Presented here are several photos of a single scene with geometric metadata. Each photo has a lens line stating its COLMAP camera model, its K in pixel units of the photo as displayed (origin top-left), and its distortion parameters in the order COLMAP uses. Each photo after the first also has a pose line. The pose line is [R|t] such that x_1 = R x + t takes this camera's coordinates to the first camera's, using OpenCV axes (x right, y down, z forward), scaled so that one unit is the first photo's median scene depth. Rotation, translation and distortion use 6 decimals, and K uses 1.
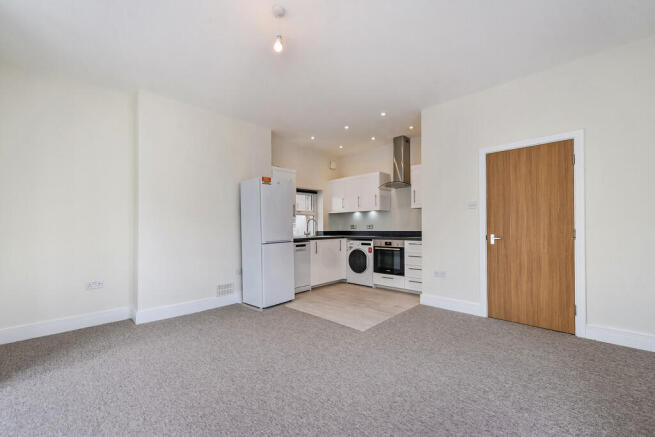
lens RADIAL K [[262.7, 0, 329.8], [0, 262.7, 220.0], [0, 0, 1]] dist [0.002022, 0.000109]
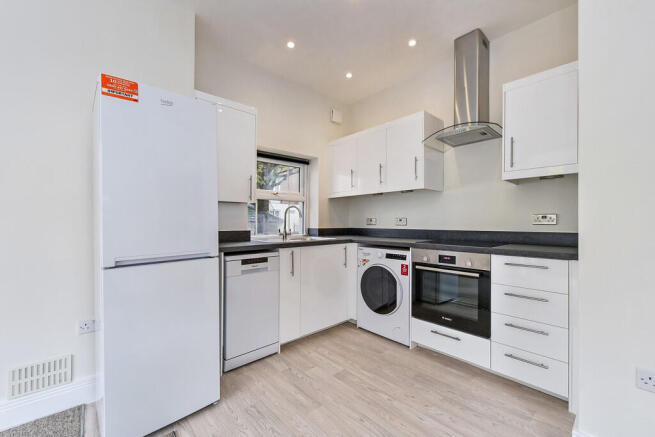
lens RADIAL K [[262.7, 0, 329.8], [0, 262.7, 220.0], [0, 0, 1]] dist [0.002022, 0.000109]
pose [[0.997283, 0.007161, -0.073313, 0.052204], [-0.005773, 0.999800, 0.019138, 0.014696], [0.073435, -0.018663, 0.997125, 0.522161]]
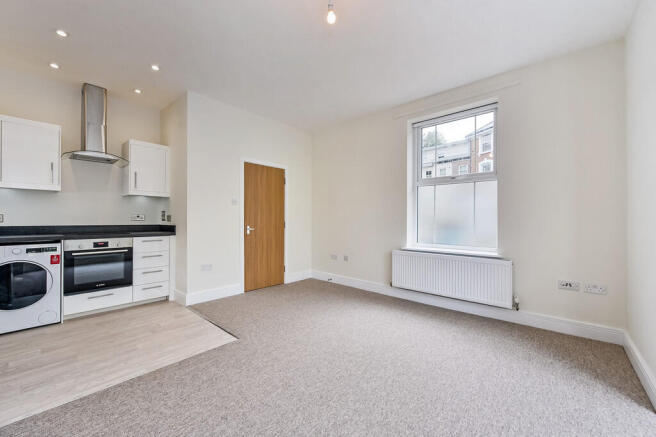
lens RADIAL K [[263.1, 0, 330.3], [0, 263.1, 220.0], [0, 0, 1]] dist [0.002022, 0.000109]
pose [[-0.043188, 0.005354, 0.999053, -0.455519], [-0.032082, 0.999462, -0.006743, 0.013796], [-0.998552, -0.032343, -0.042993, 0.441875]]
